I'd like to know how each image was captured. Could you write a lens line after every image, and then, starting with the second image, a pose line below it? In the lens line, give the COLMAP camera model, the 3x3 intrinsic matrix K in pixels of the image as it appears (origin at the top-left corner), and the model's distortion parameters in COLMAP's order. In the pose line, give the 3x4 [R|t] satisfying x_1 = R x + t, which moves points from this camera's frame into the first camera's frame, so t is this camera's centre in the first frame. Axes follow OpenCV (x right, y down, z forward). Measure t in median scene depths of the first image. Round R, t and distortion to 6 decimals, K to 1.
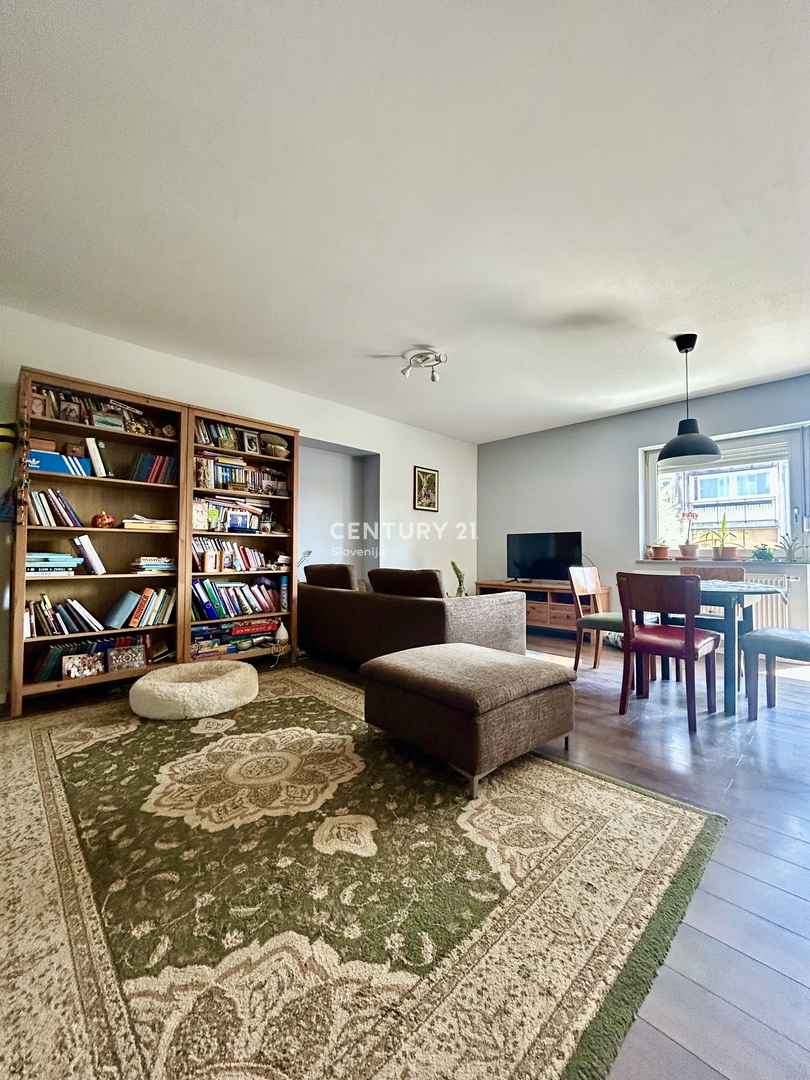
lens RADIAL K [[437.3, 0, 404.1], [0, 437.3, 543.0], [0, 0, 1]] dist [-0.001462, -0.000257]
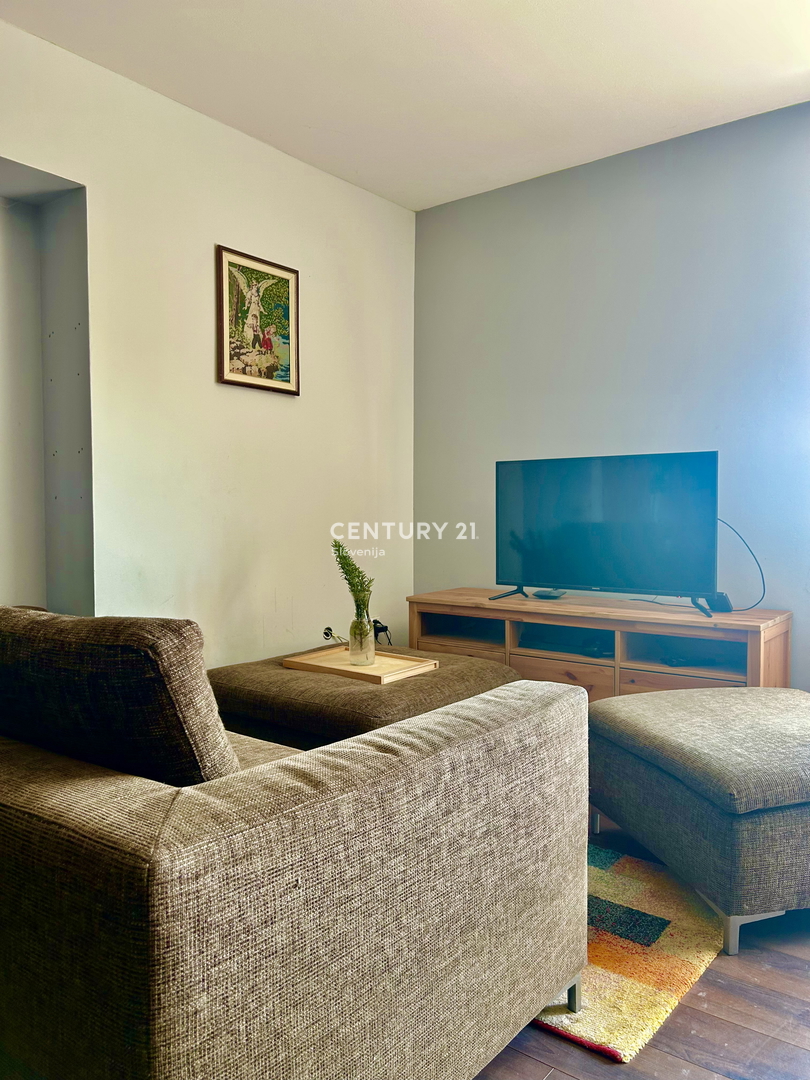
lens RADIAL K [[816.3, 0, 394.7], [0, 816.3, 545.2], [0, 0, 1]] dist [0.046927, -0.047073]
pose [[0.992193, -0.011507, 0.124176, 0.137249], [0.002755, 0.997514, 0.070421, 0.002068], [-0.124678, -0.069529, 0.989758, 0.676242]]
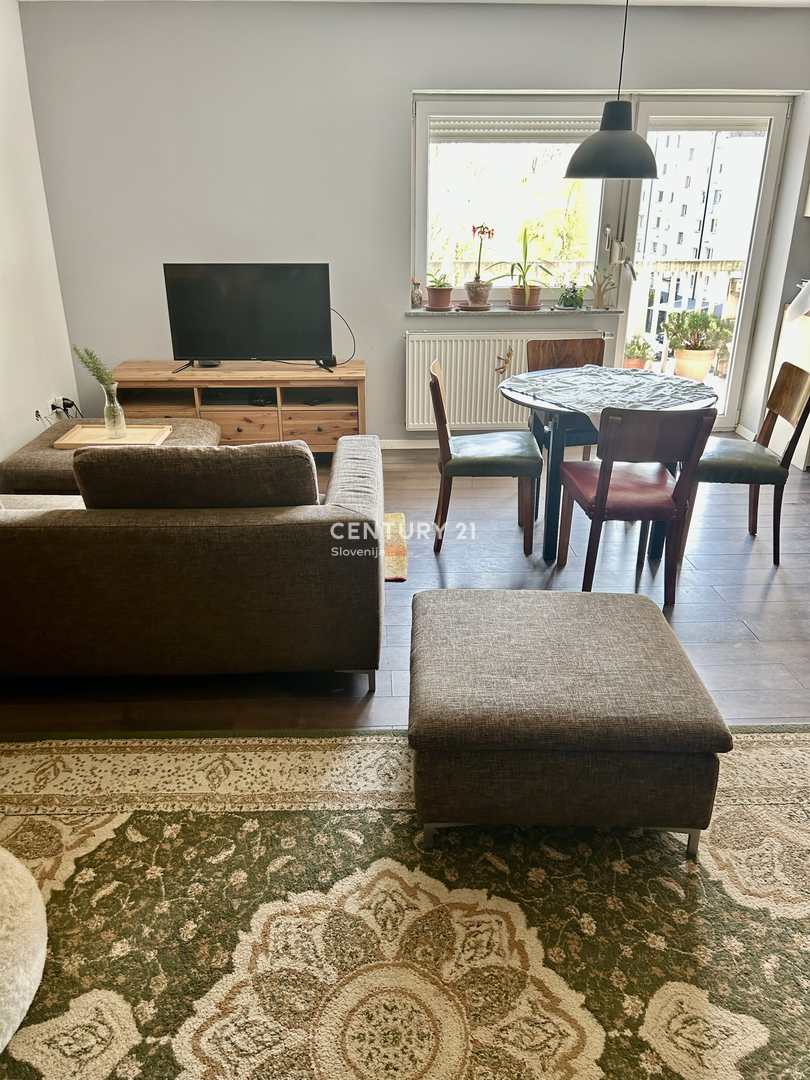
lens RADIAL K [[816.3, 0, 395.0], [0, 816.3, 545.2], [0, 0, 1]] dist [0.046927, -0.047073]
pose [[0.668837, -0.300368, 0.680027, -0.510943], [-0.015841, 0.908775, 0.416986, -0.215730], [-0.743241, -0.289668, 0.603064, 0.424206]]
